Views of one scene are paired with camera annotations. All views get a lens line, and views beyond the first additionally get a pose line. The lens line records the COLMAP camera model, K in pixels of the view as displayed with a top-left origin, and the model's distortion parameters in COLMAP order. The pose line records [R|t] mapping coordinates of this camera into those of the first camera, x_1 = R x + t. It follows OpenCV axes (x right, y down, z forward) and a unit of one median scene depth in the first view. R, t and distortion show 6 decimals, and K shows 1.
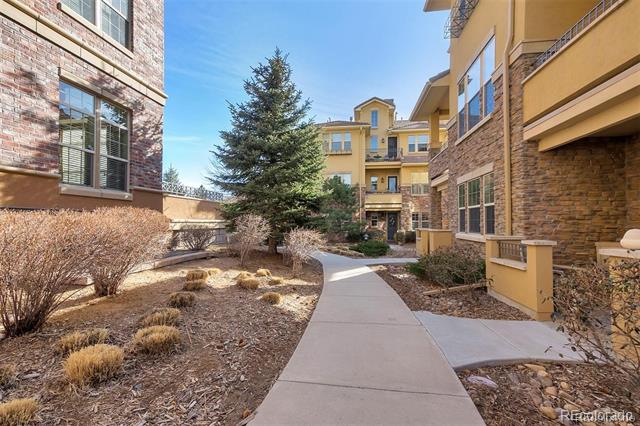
lens RADIAL K [[283.4, 0, 319.2], [0, 283.4, 215.9], [0, 0, 1]] dist [-0.003269, -0.000086]
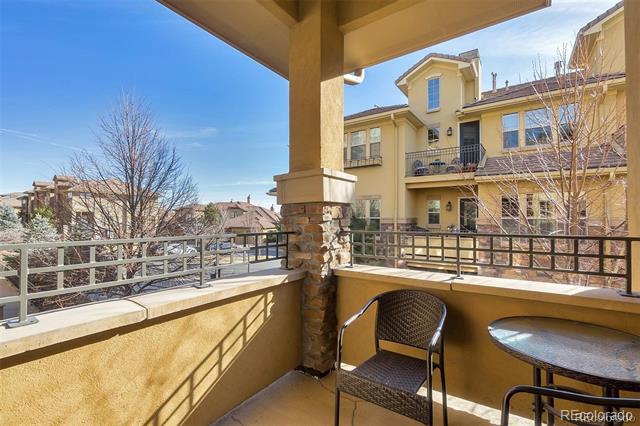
lens RADIAL K [[283.4, 0, 320.5], [0, 283.4, 213.7], [0, 0, 1]] dist [-0.003269, -0.000086]
pose [[0.890101, -0.007315, -0.455705, 0.254925], [0.002354, 0.999932, -0.011453, -0.110556], [0.455757, 0.009122, 0.890057, 0.433481]]
